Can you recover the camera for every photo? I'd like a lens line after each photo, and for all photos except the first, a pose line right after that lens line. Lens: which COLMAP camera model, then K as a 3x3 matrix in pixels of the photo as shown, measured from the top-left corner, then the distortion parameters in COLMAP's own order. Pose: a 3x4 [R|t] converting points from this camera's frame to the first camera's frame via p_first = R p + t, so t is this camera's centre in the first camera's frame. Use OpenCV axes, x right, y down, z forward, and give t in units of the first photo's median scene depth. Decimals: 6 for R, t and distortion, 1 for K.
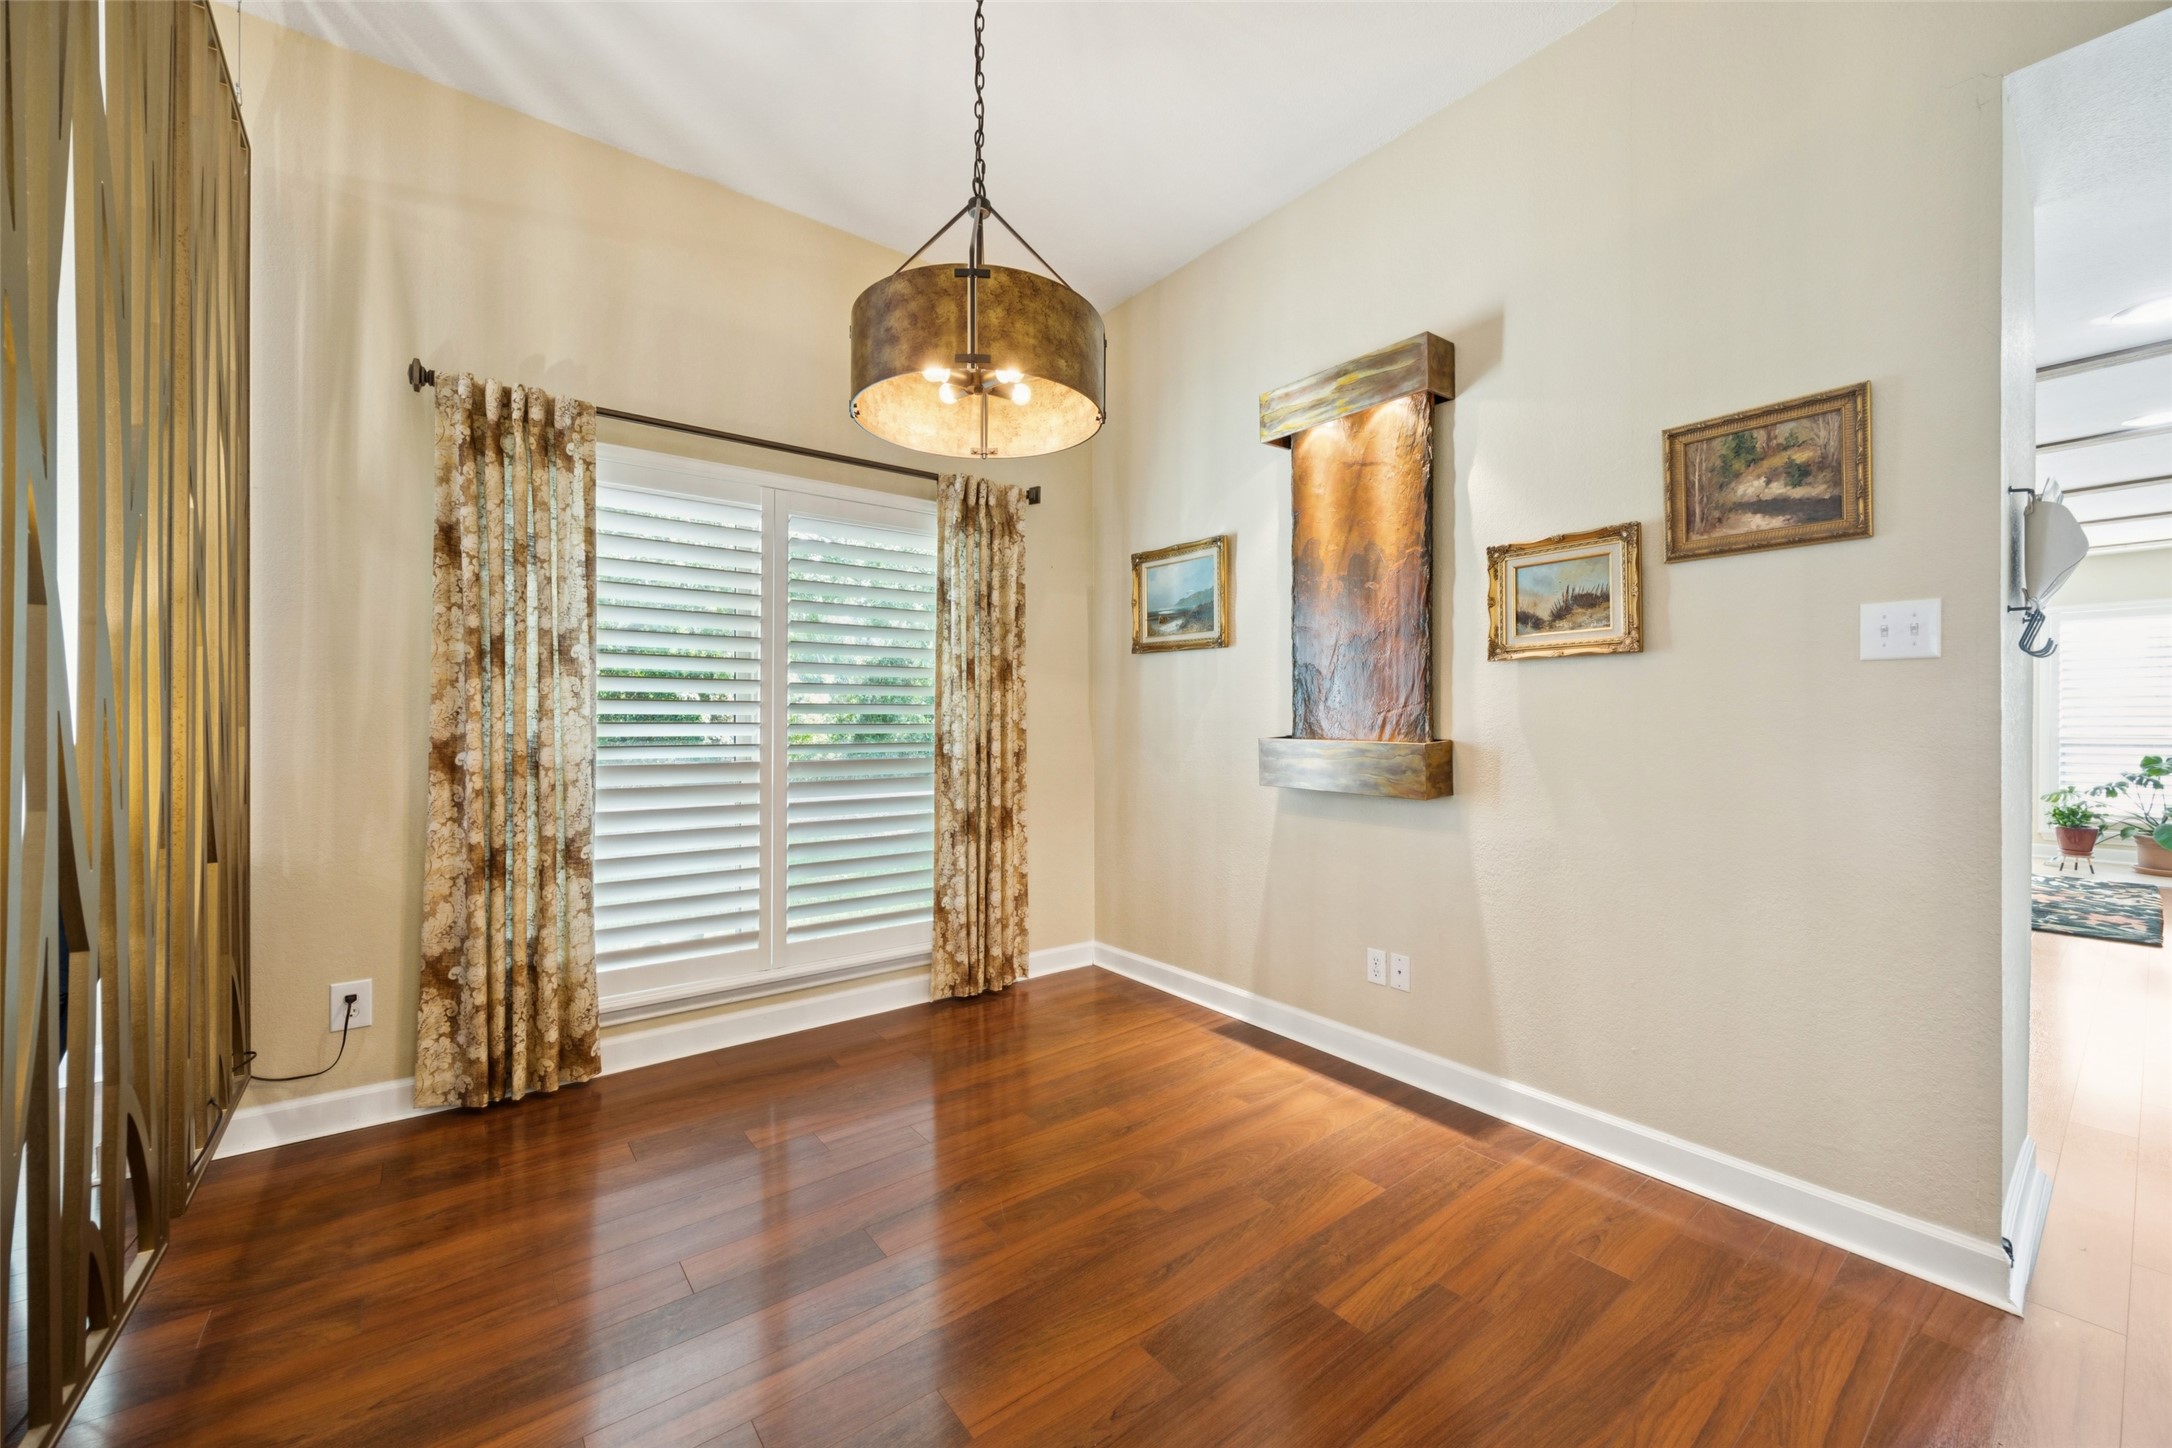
lens RADIAL K [[835.5, 0, 1071.8], [0, 835.5, 711.0], [0, 0, 1]] dist [-0.001777, -0.000938]
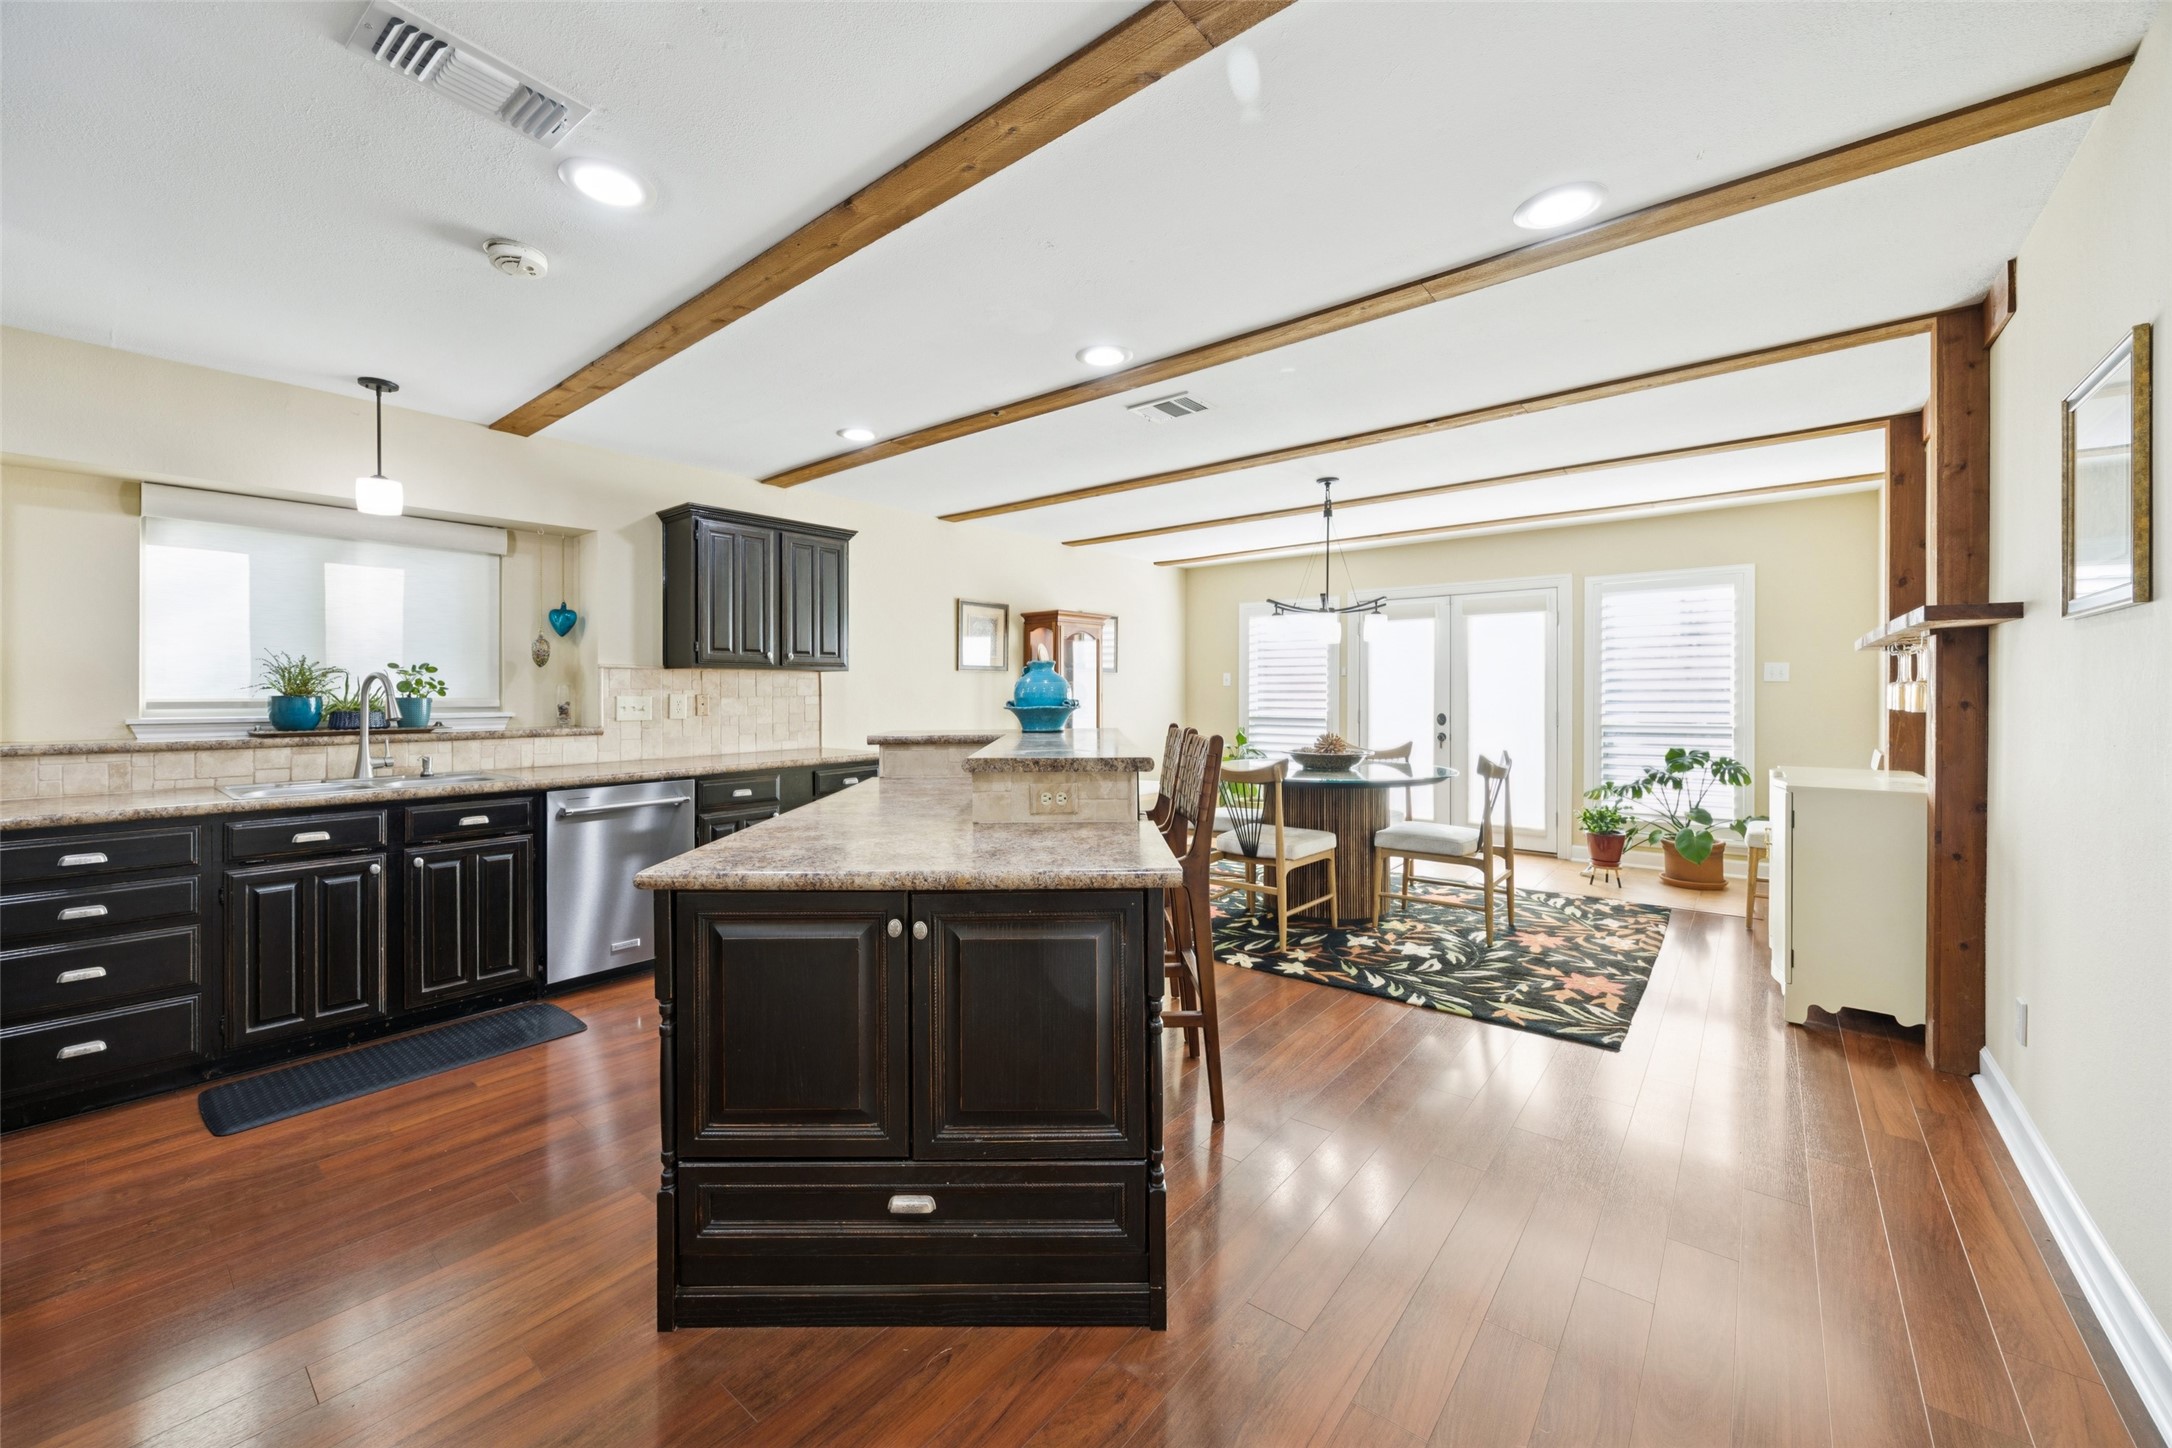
lens RADIAL K [[835.5, 0, 1079.8], [0, 835.5, 696.1], [0, 0, 1]] dist [-0.001777, -0.000938]
pose [[0.973777, -0.010754, 0.227251, 0.498758], [0.009160, 0.999926, 0.008066, -0.012705], [-0.227321, -0.005773, 0.973803, 0.296049]]
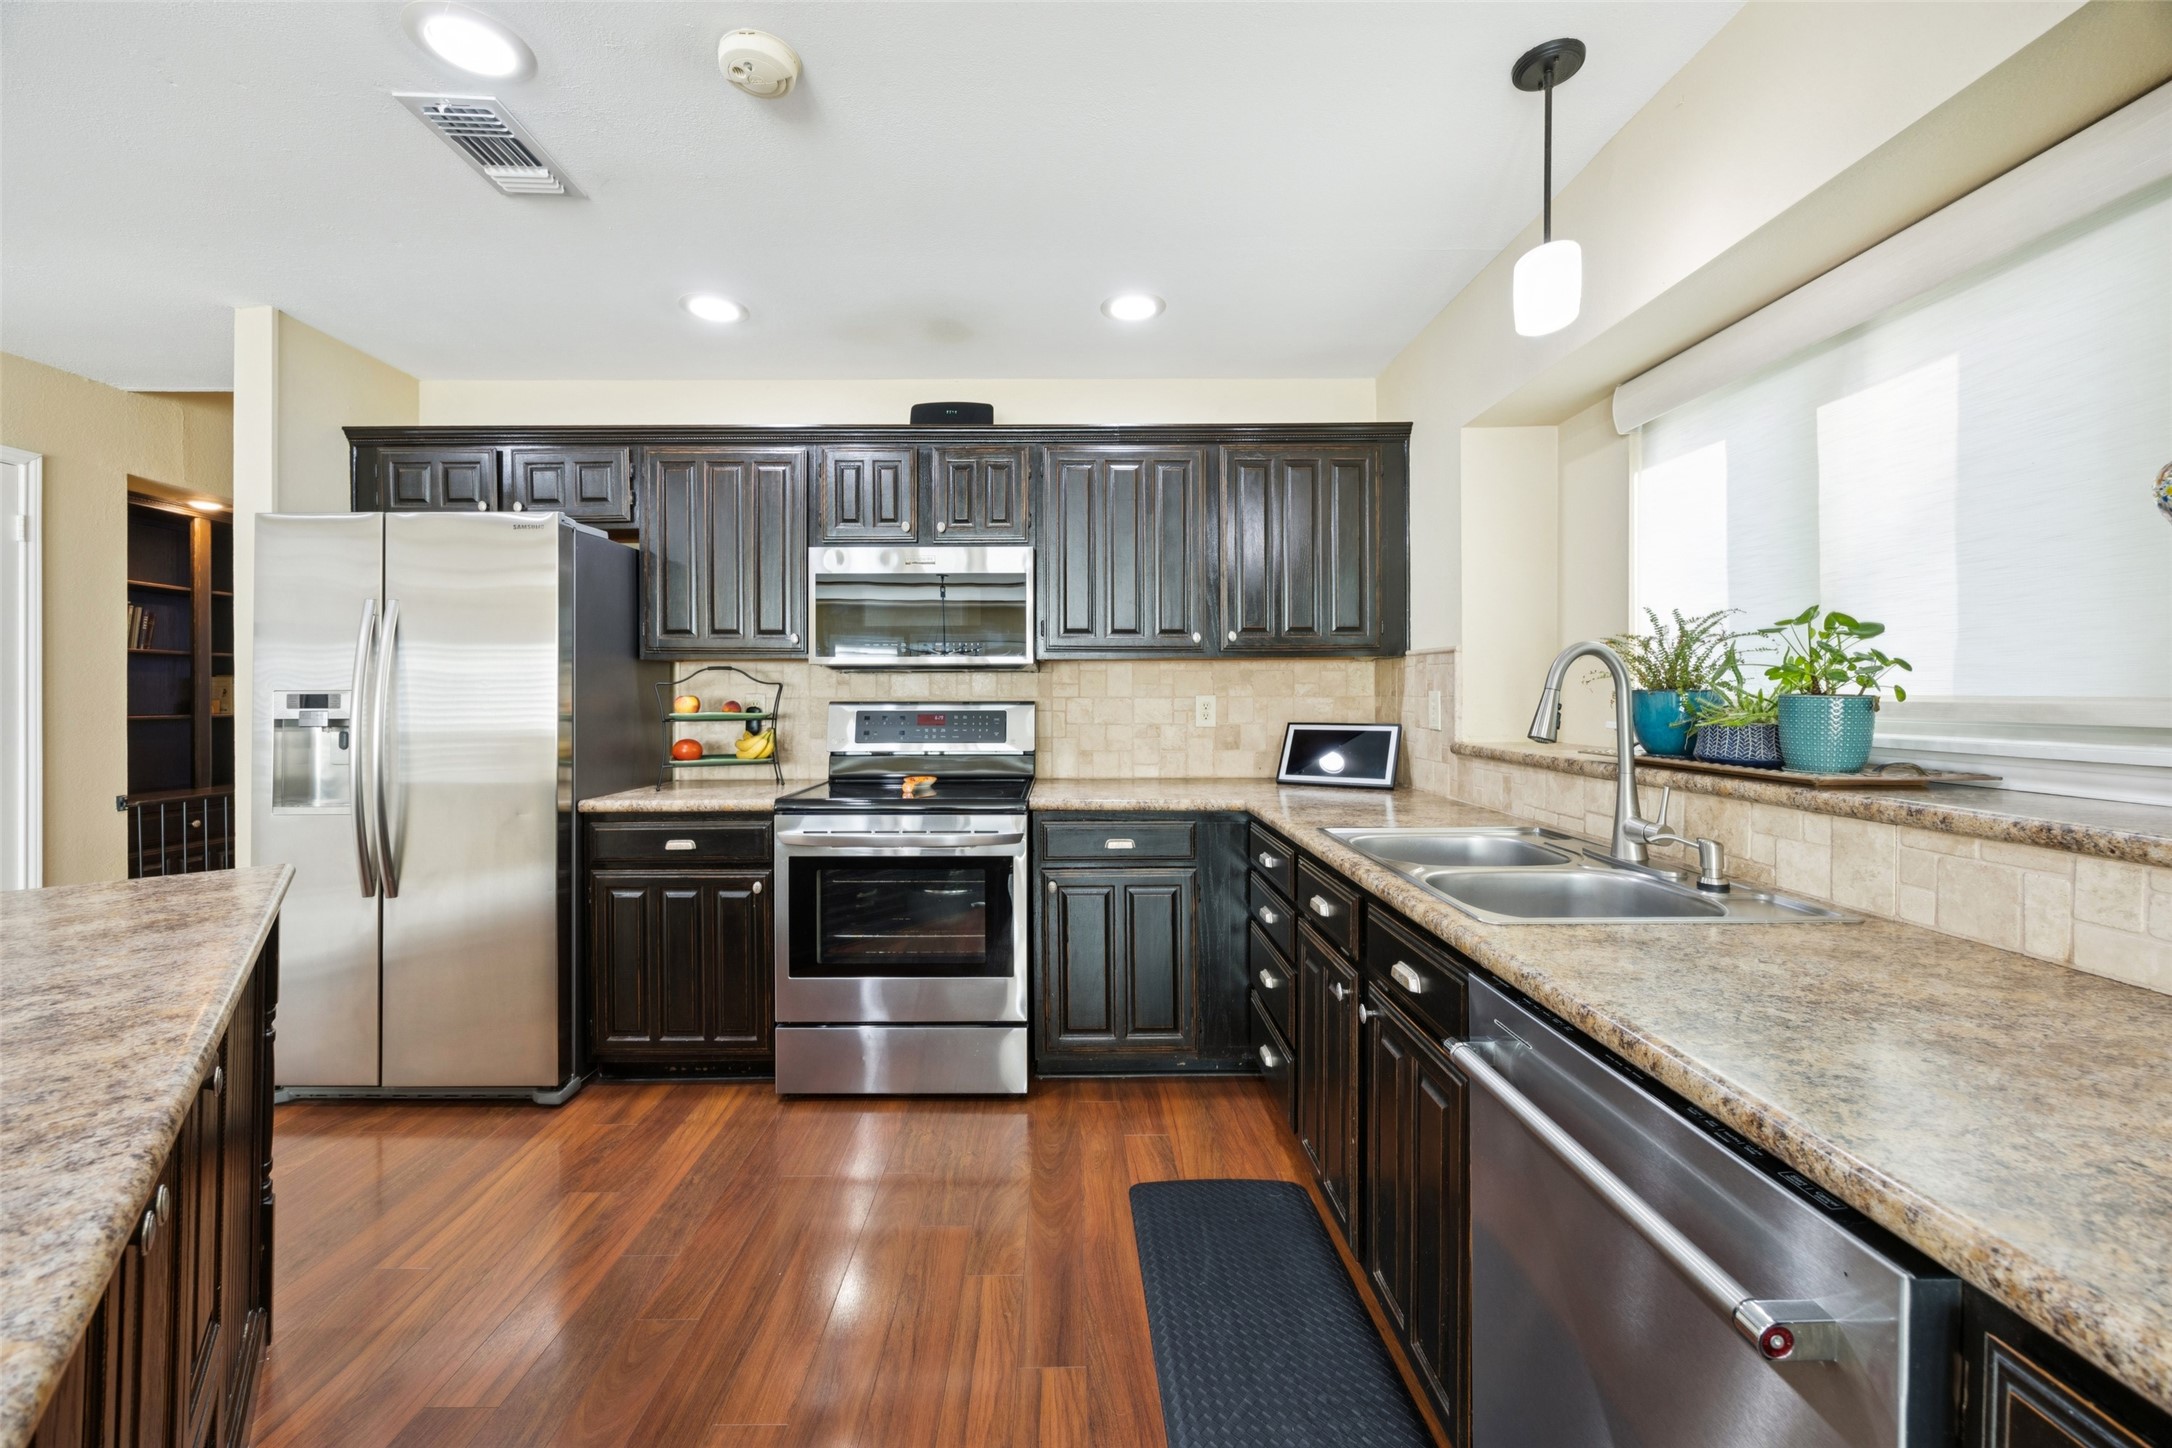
lens RADIAL K [[835.5, 0, 1089.5], [0, 835.5, 696.3], [0, 0, 1]] dist [-0.001777, -0.000938]
pose [[-0.600092, 0.000858, -0.799931, 0.483741], [0.002645, 0.999996, -0.000911, -0.011106], [0.799927, -0.002663, -0.600092, 0.945670]]
